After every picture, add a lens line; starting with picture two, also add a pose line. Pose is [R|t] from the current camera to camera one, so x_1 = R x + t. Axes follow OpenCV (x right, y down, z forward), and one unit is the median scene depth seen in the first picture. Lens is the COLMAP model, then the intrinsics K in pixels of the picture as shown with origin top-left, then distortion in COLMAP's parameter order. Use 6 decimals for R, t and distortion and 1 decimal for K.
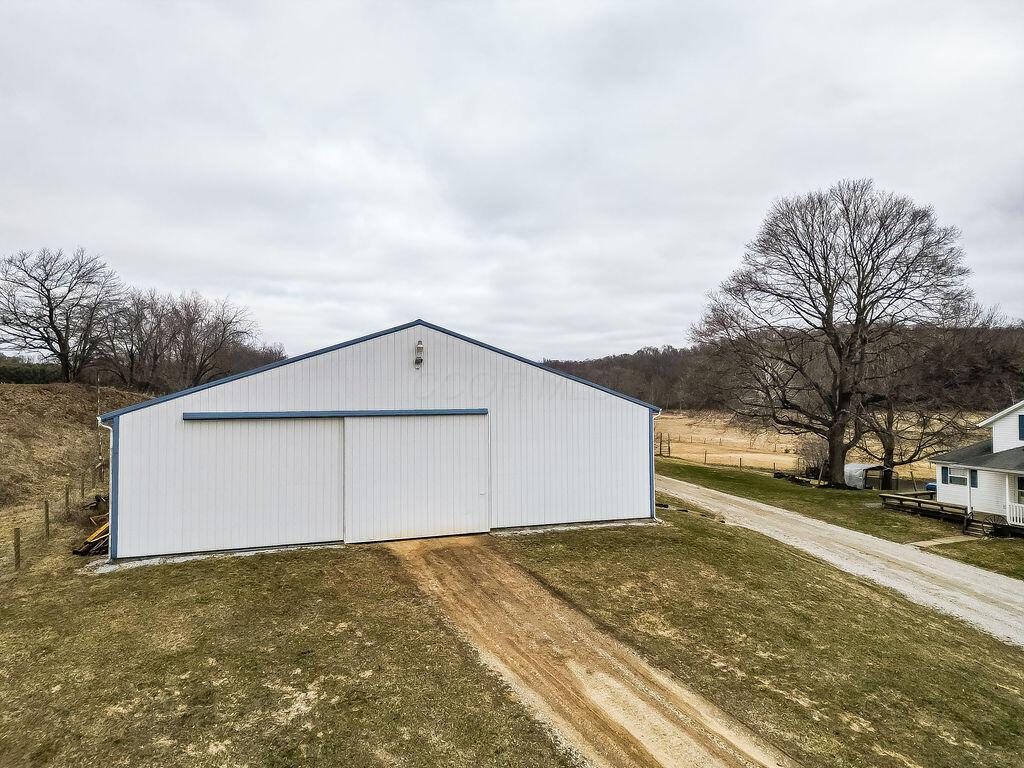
lens RADIAL K [[707.8, 0, 512.0], [0, 707.8, 384.0], [0, 0, 1]] dist [0.046916, -0.031674]
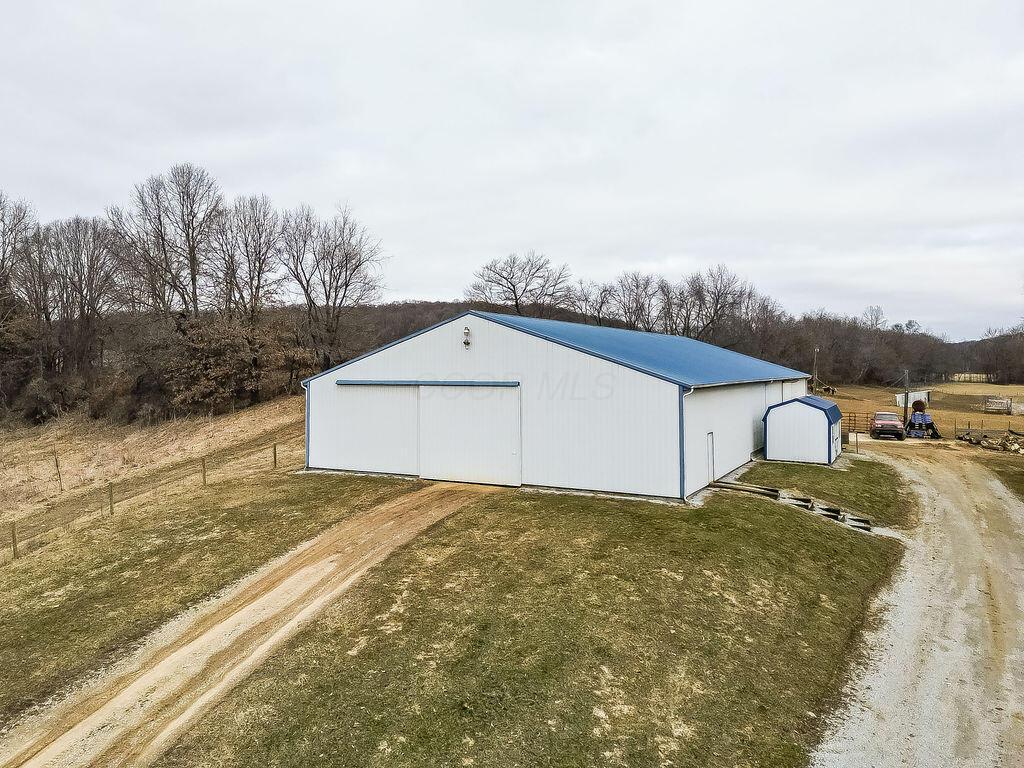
lens RADIAL K [[766.2, 0, 474.0], [0, 766.2, 346.7], [0, 0, 1]] dist [0.043176, -0.004456]
pose [[0.650319, -0.016539, -0.759481, 0.915288], [0.008799, 0.999860, -0.014239, -0.005791], [0.759610, 0.002577, 0.650374, 0.117460]]
